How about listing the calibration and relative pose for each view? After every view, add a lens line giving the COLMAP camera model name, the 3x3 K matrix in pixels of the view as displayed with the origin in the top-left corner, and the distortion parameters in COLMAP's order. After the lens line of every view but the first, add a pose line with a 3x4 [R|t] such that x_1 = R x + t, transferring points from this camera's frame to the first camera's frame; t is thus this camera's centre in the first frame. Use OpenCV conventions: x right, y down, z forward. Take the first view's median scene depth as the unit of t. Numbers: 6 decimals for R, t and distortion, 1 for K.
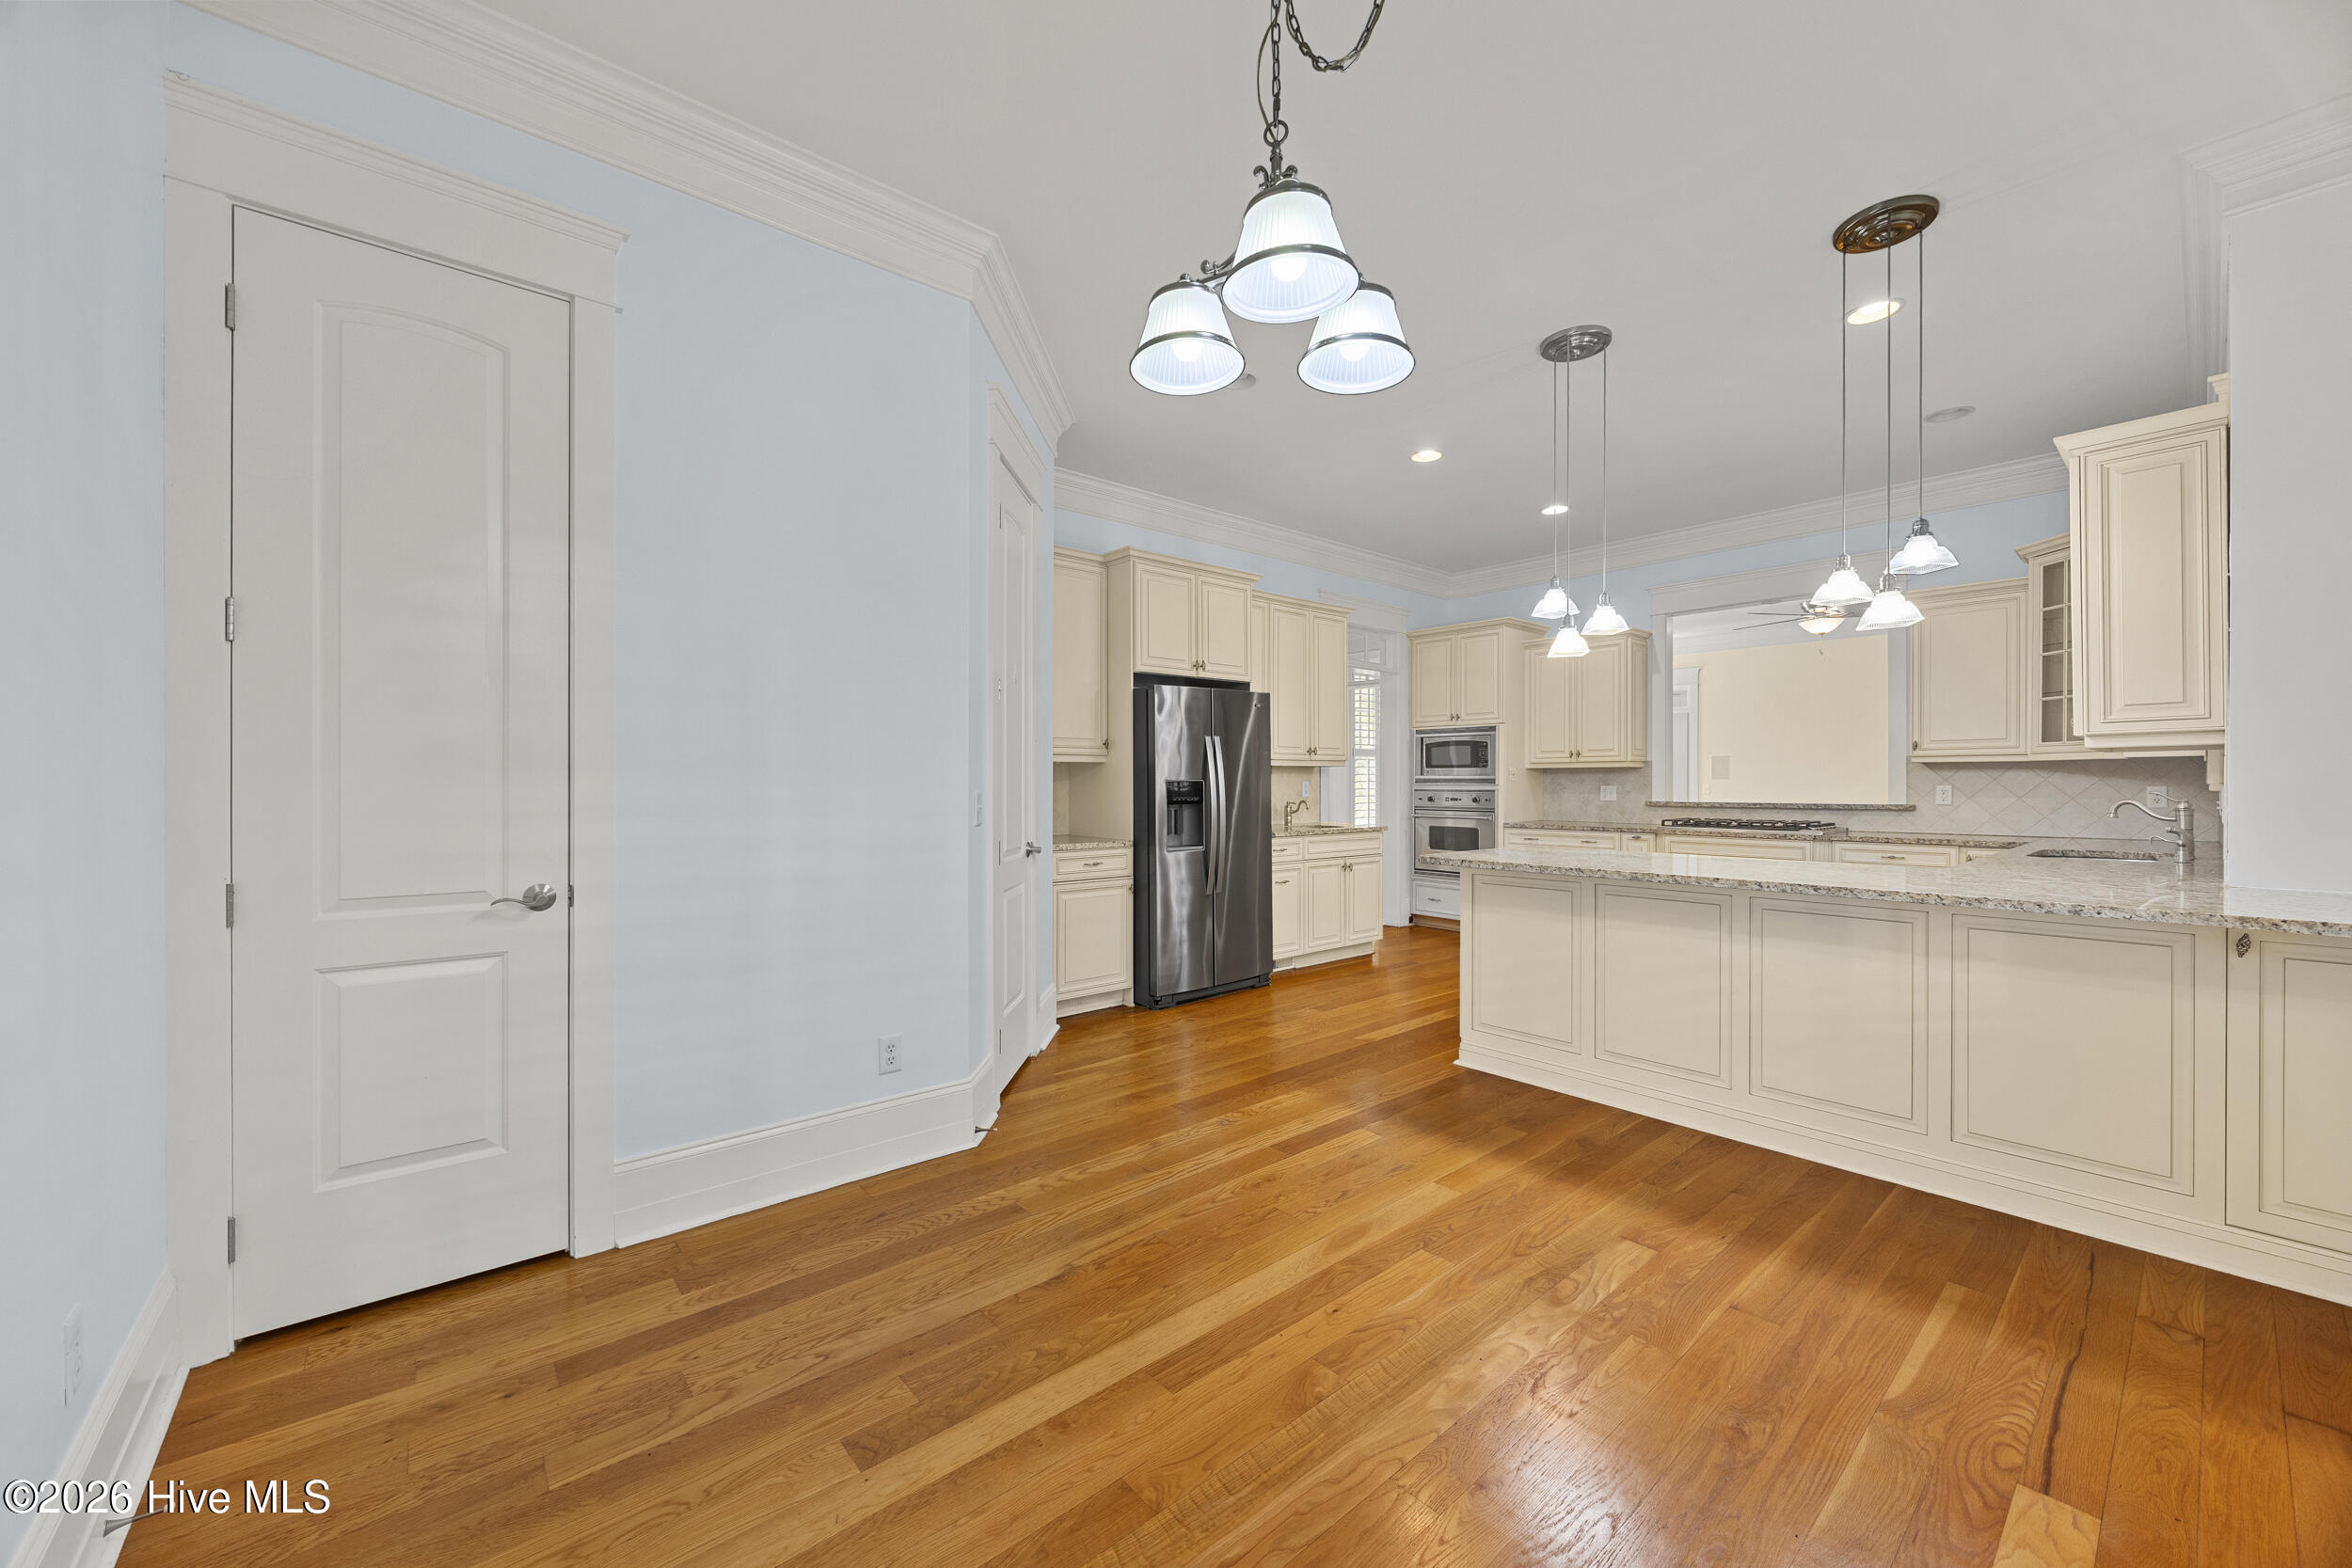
lens RADIAL K [[894.8, 0, 1163.3], [0, 894.8, 785.5], [0, 0, 1]] dist [-0.006898, 0.000321]
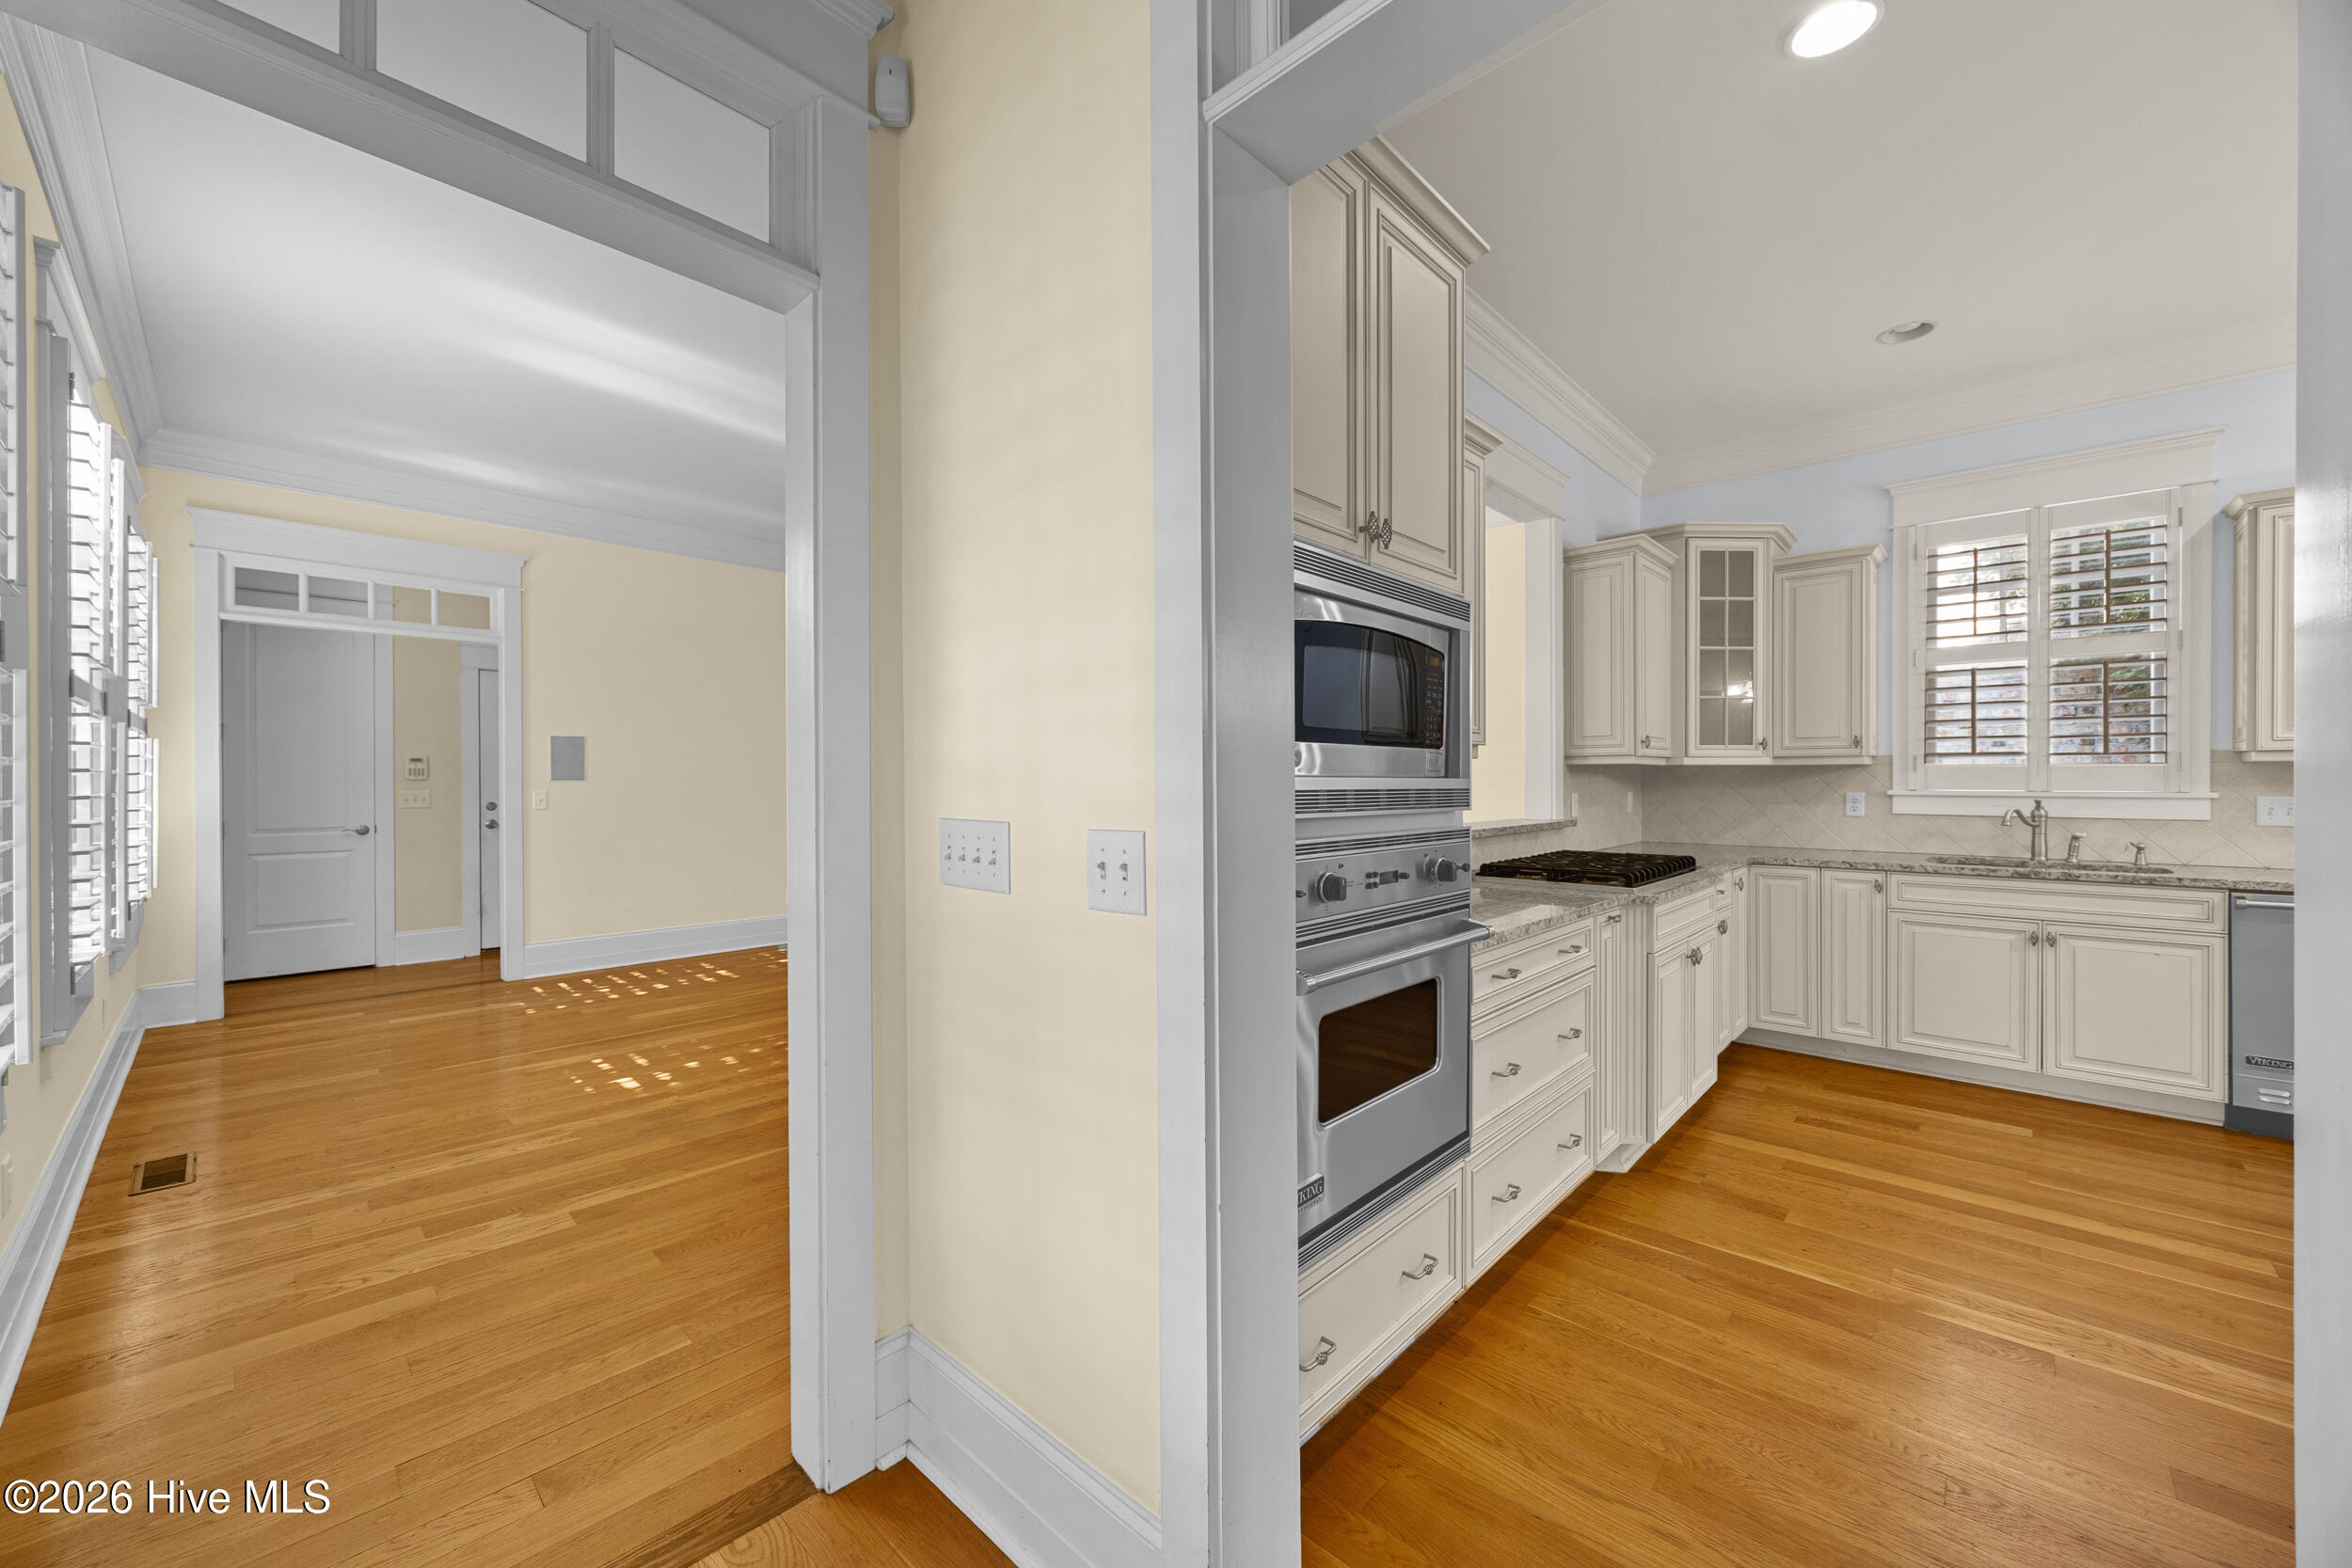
lens RADIAL K [[893.2, 0, 1166.3], [0, 893.2, 787.1], [0, 0, 1]] dist [-0.000268, 0.000246]
pose [[-0.116635, -0.008548, 0.993138, 0.138392], [0.003997, 0.999951, 0.009077, -0.015457], [-0.993167, 0.005028, -0.116595, 1.539674]]
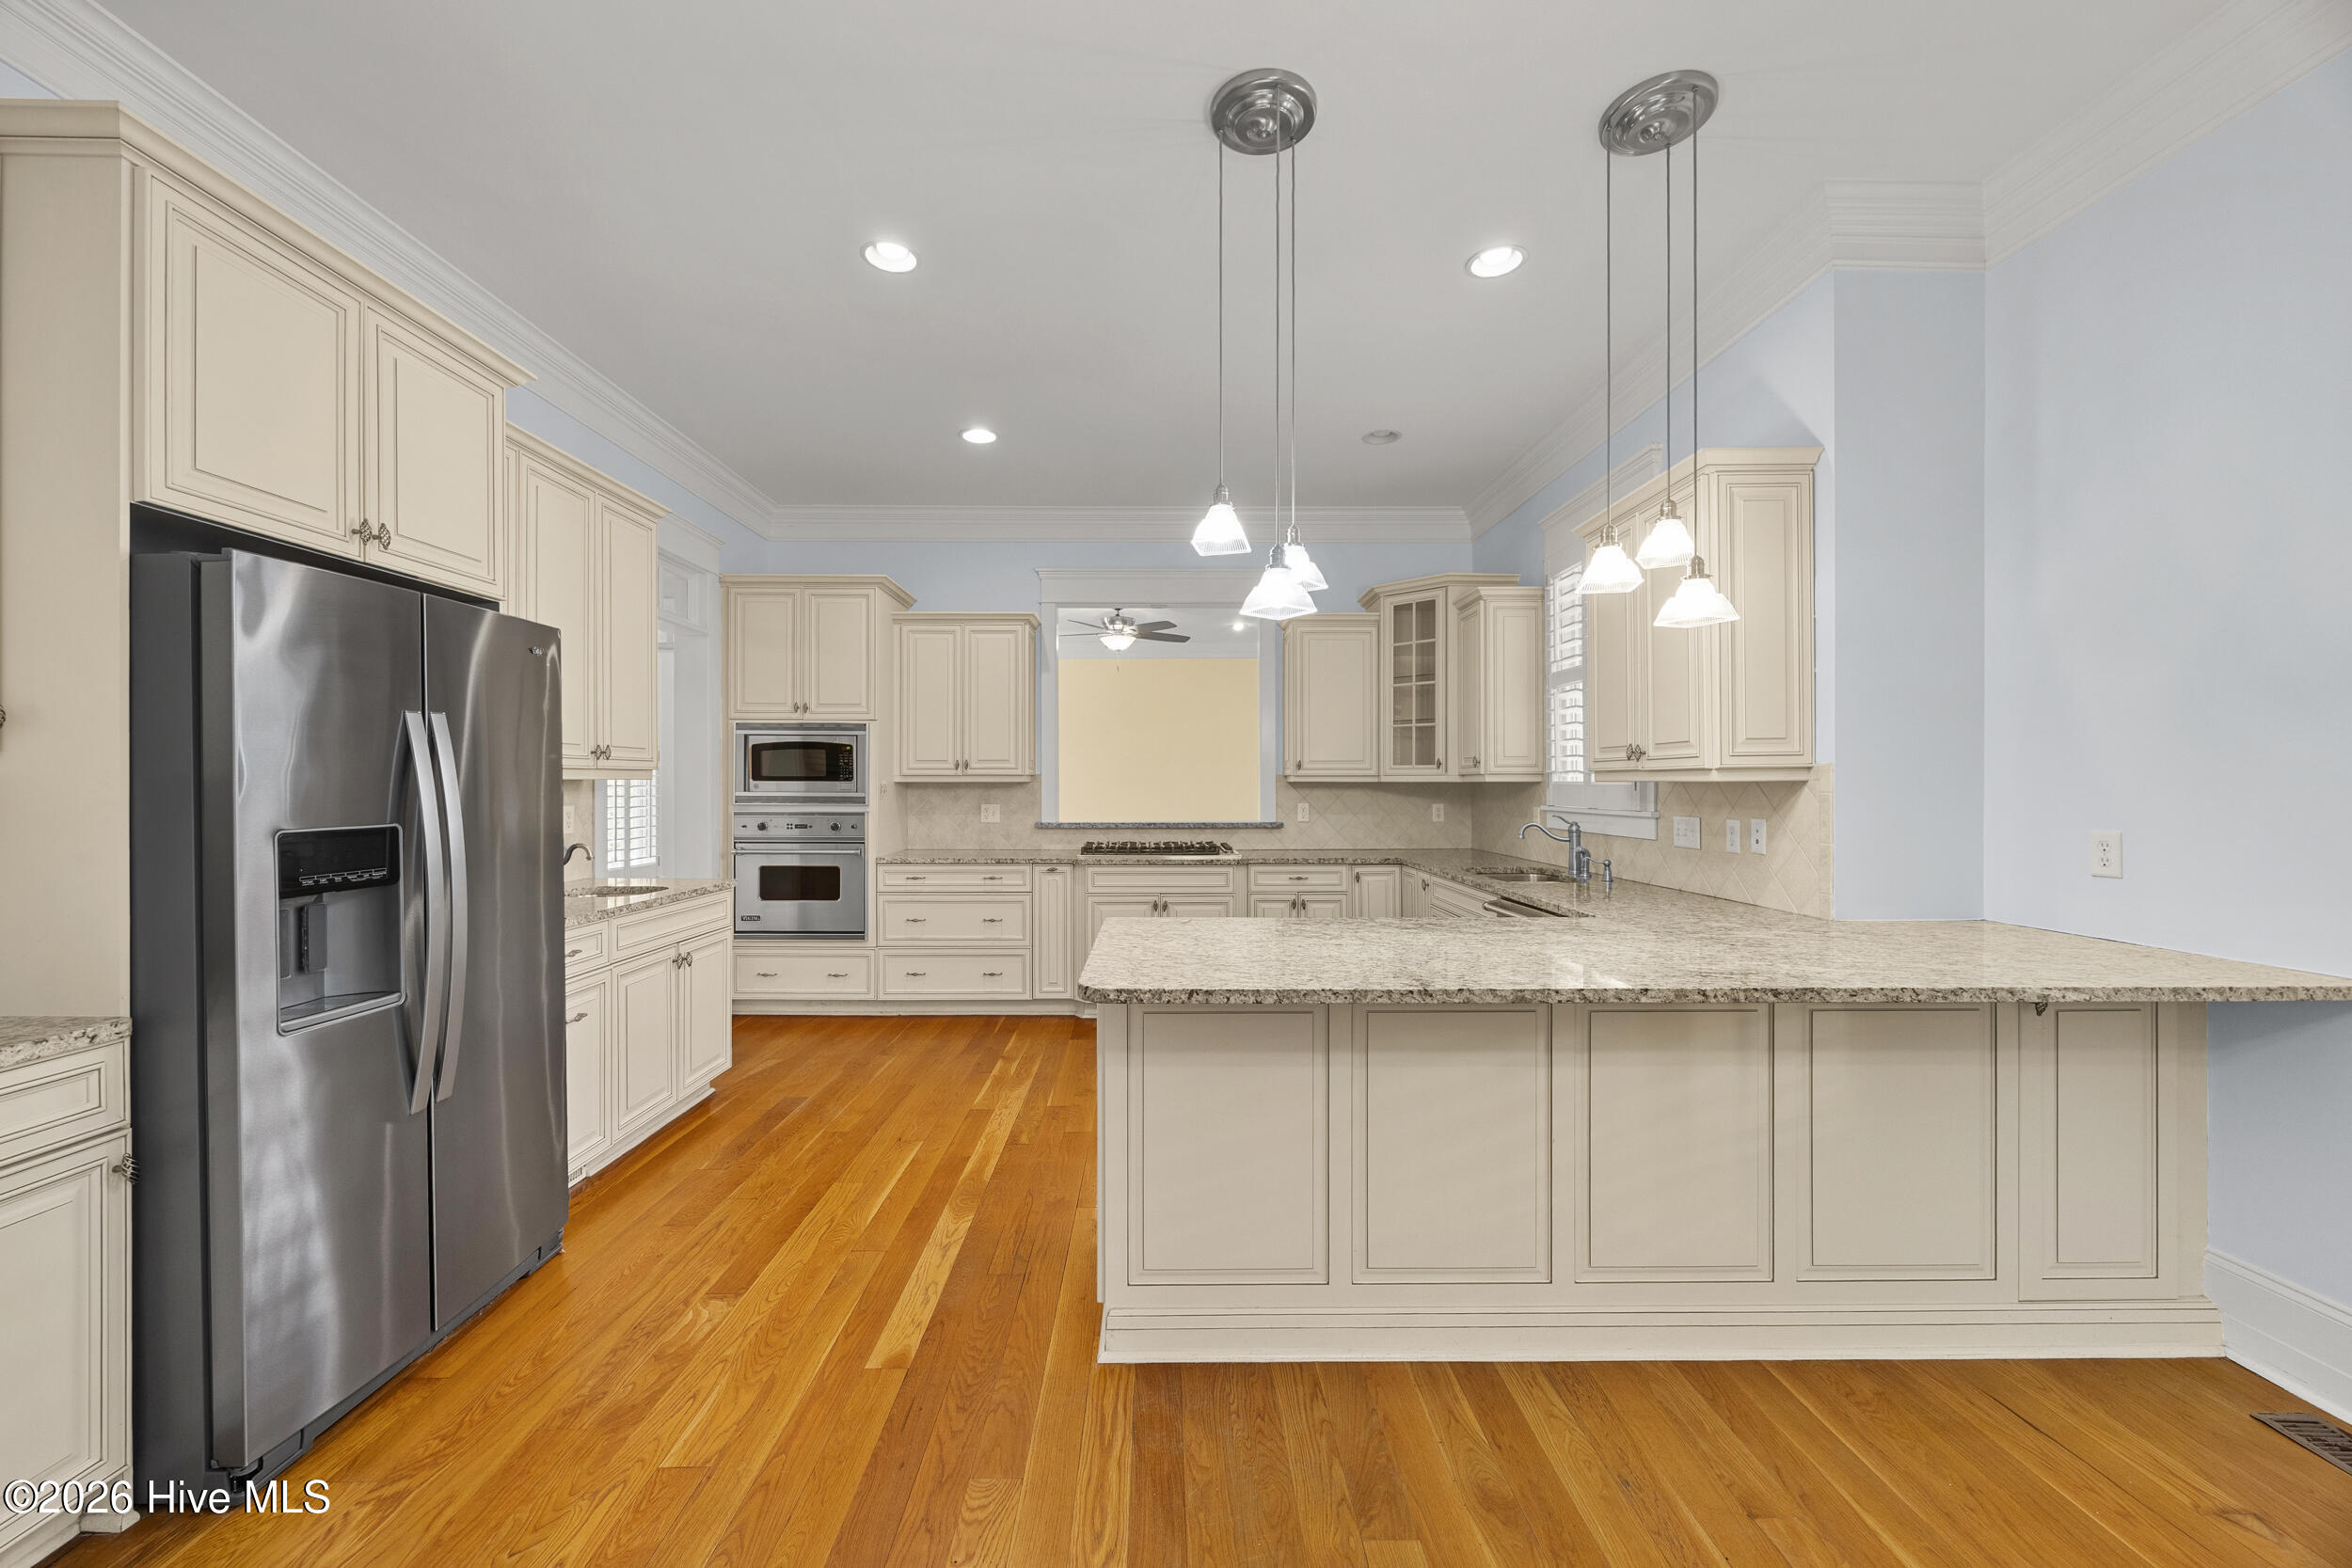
lens RADIAL K [[894.8, 0, 1163.3], [0, 894.8, 785.5], [0, 0, 1]] dist [-0.006898, 0.000321]
pose [[0.635459, 0.000514, 0.772134, -0.042650], [0.000742, 0.999999, -0.001277, -0.021302], [-0.772134, 0.001385, 0.635458, 0.486024]]
